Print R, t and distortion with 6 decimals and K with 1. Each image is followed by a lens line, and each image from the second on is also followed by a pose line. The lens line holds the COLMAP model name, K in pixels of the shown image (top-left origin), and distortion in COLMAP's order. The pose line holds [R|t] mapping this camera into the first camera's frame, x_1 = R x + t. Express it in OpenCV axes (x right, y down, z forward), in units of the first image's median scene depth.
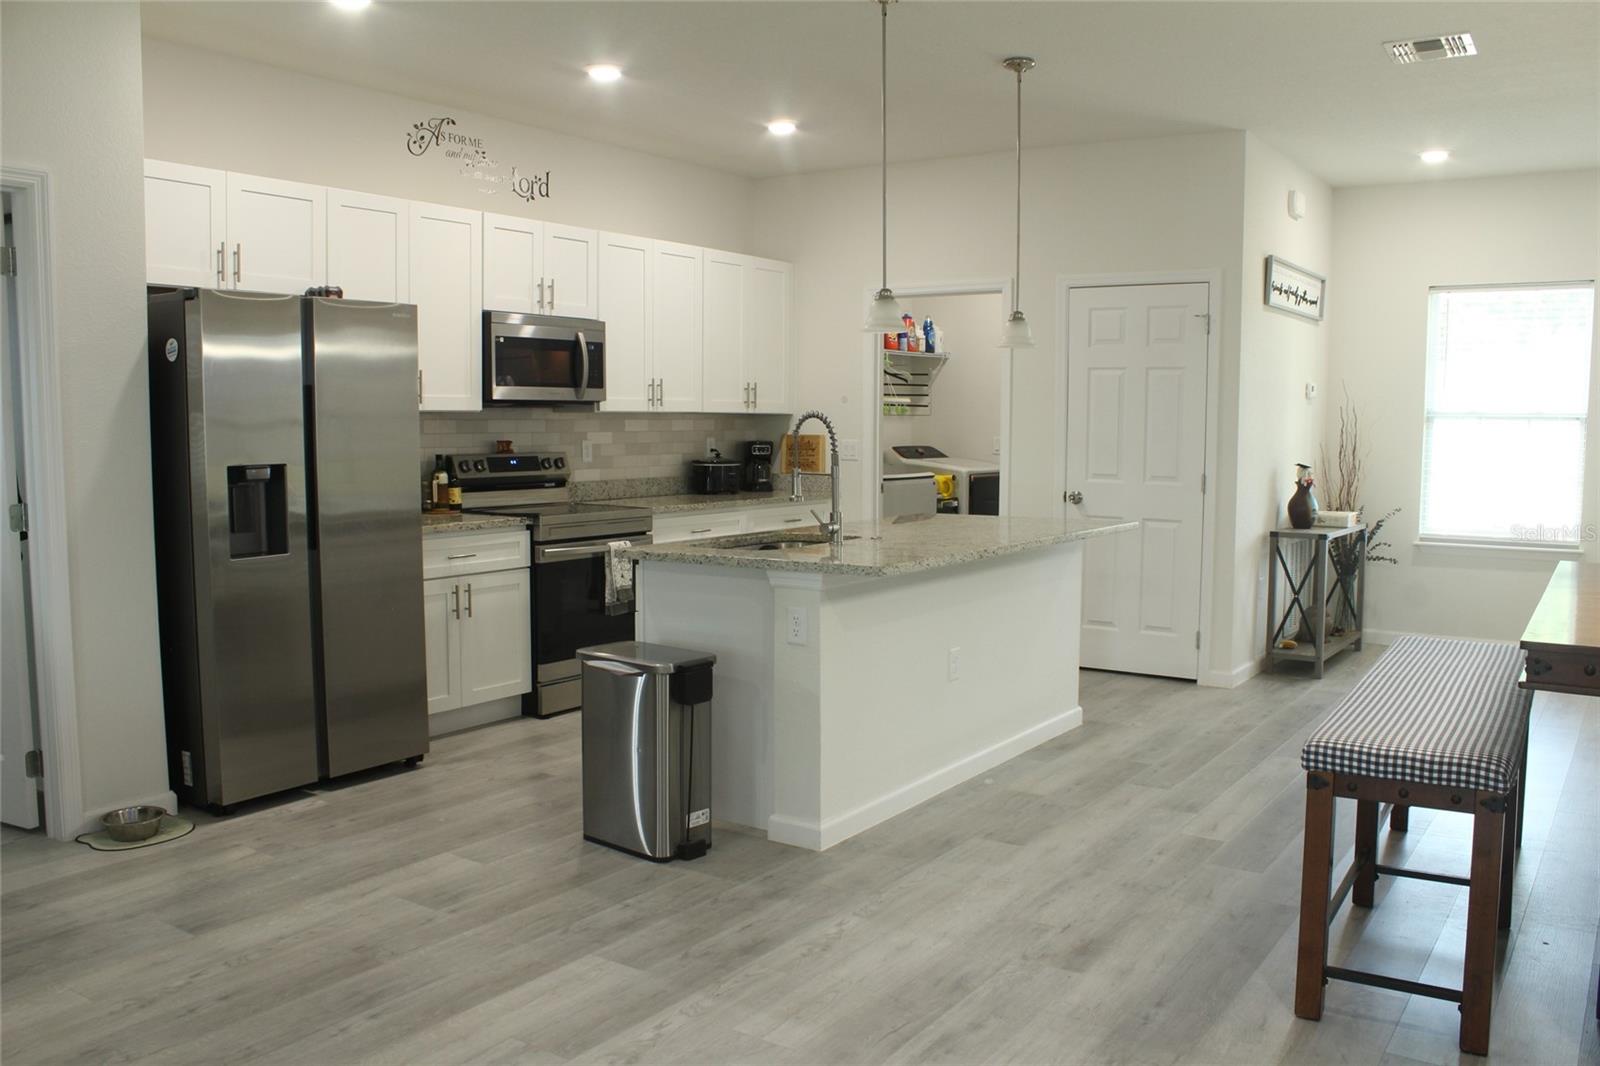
lens RADIAL K [[1303.9, 0, 793.8], [0, 1303.9, 538.2], [0, 0, 1]] dist [-0.134055, 0.053030]
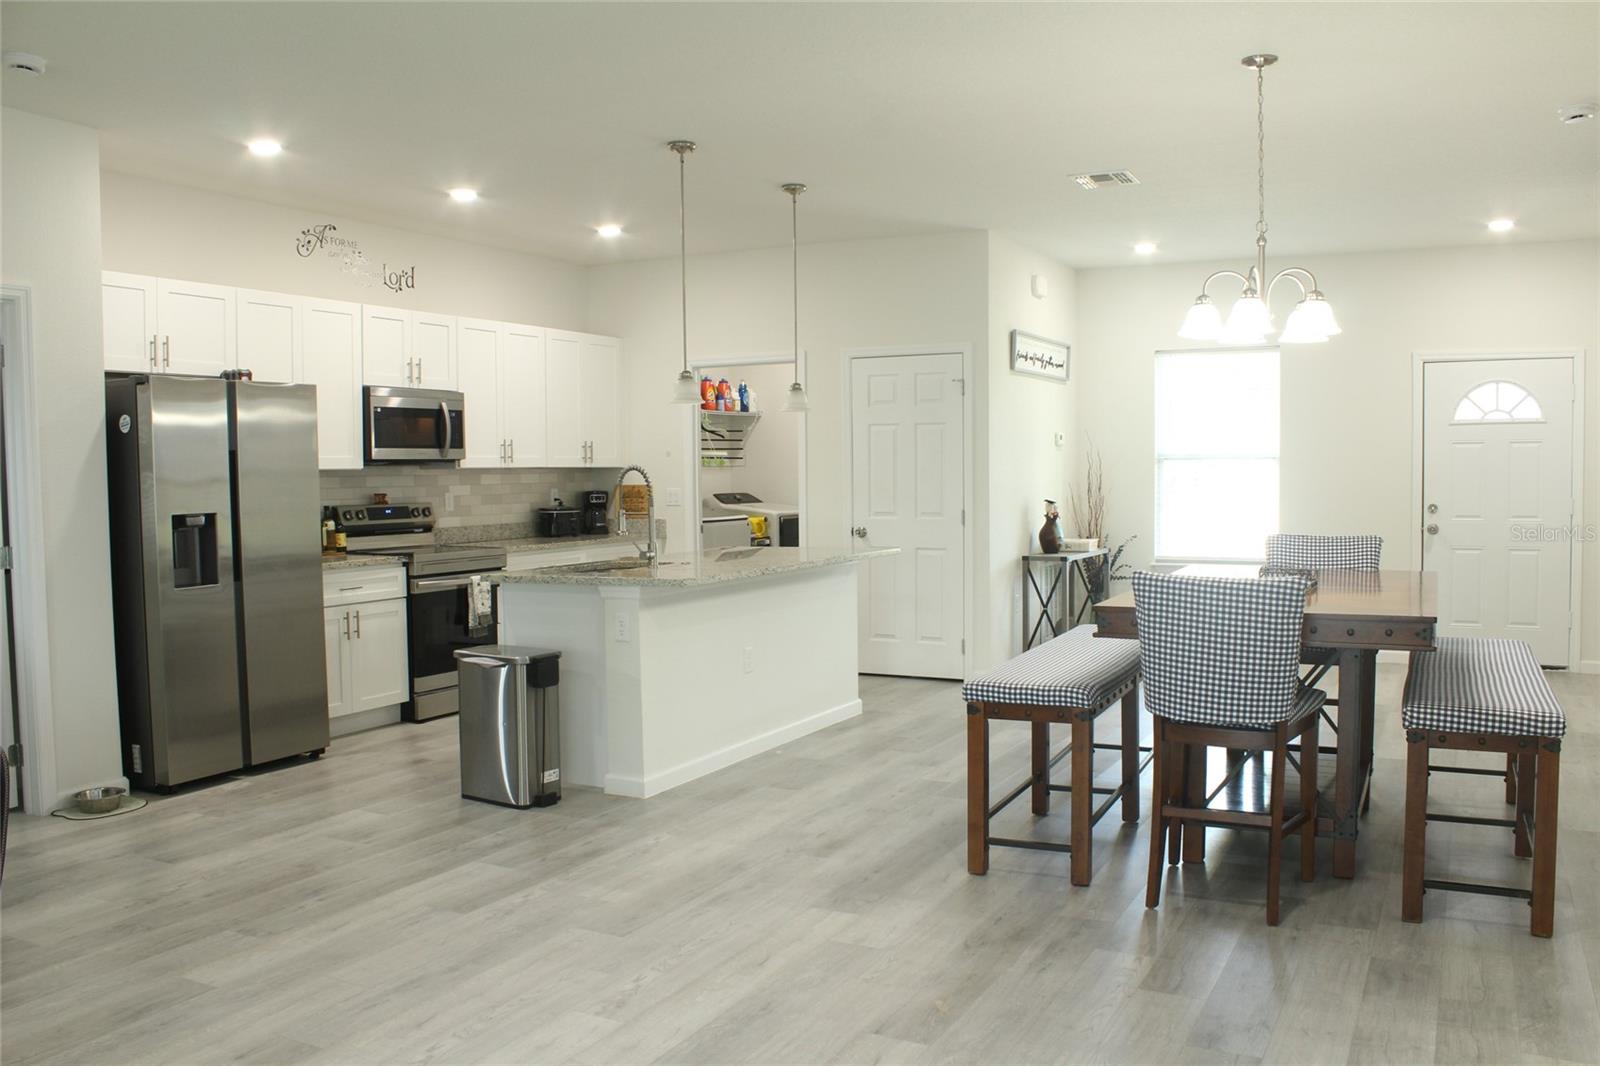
lens RADIAL K [[1303.9, 0, 775.1], [0, 1303.9, 530.5], [0, 0, 1]] dist [-0.134055, 0.053030]
pose [[0.994364, -0.020816, 0.103954, 0.017760], [0.025493, 0.998712, -0.043862, 0.025719], [-0.102907, 0.046265, 0.993614, -0.275935]]
